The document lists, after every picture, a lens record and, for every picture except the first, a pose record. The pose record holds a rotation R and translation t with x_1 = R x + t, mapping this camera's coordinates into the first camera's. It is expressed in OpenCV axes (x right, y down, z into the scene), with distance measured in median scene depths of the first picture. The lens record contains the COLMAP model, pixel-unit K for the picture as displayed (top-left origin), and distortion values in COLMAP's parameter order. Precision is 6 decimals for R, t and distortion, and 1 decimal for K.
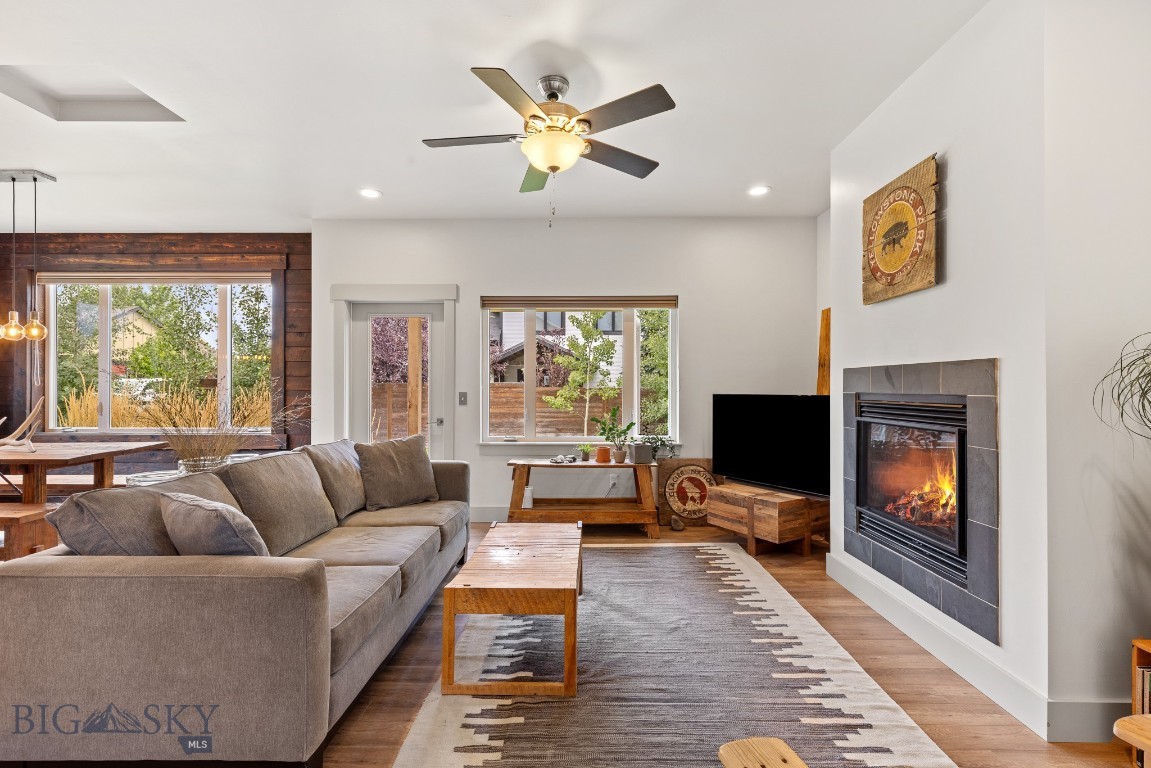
lens RADIAL K [[516.4, 0, 576.2], [0, 516.4, 385.1], [0, 0, 1]] dist [0.006994, -0.000733]
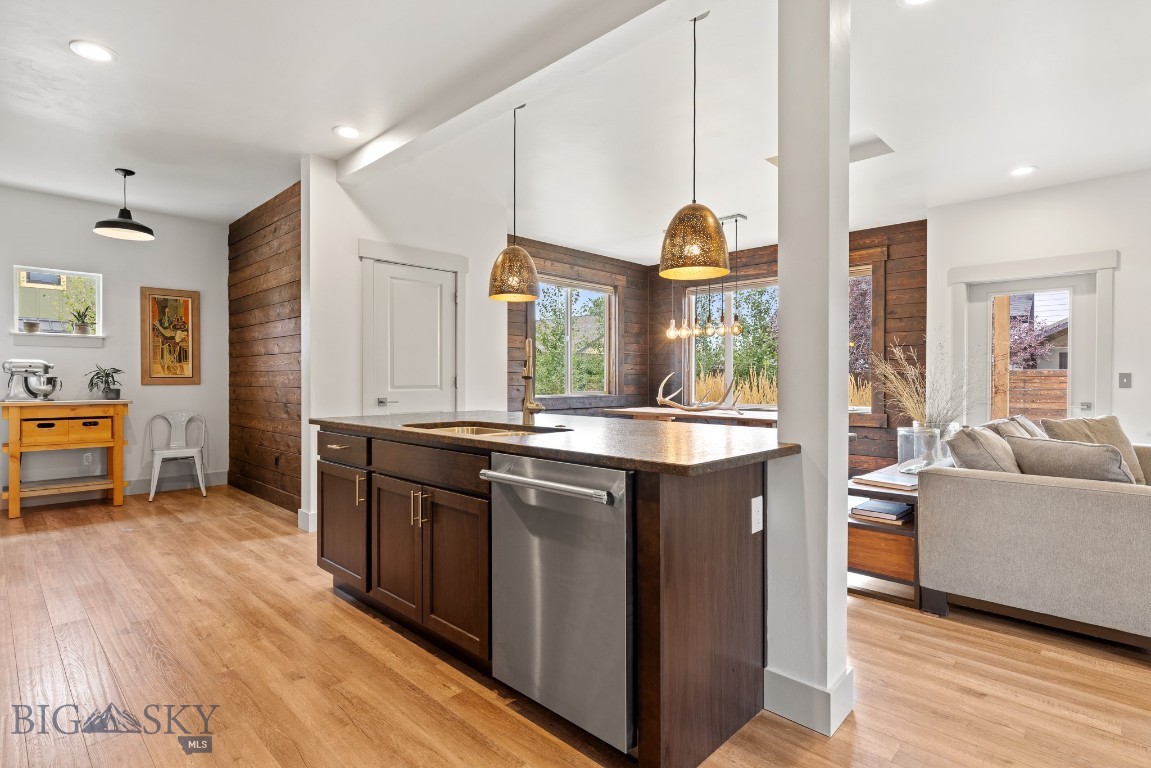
lens RADIAL K [[577.3, 0, 576.8], [0, 577.3, 383.3], [0, 0, 1]] dist [-0.001694, 0.000583]
pose [[0.724262, 0.006400, -0.689495, -0.293053], [0.000454, 0.999952, 0.009758, 0.028789], [0.689524, -0.007380, 0.724225, -0.454703]]
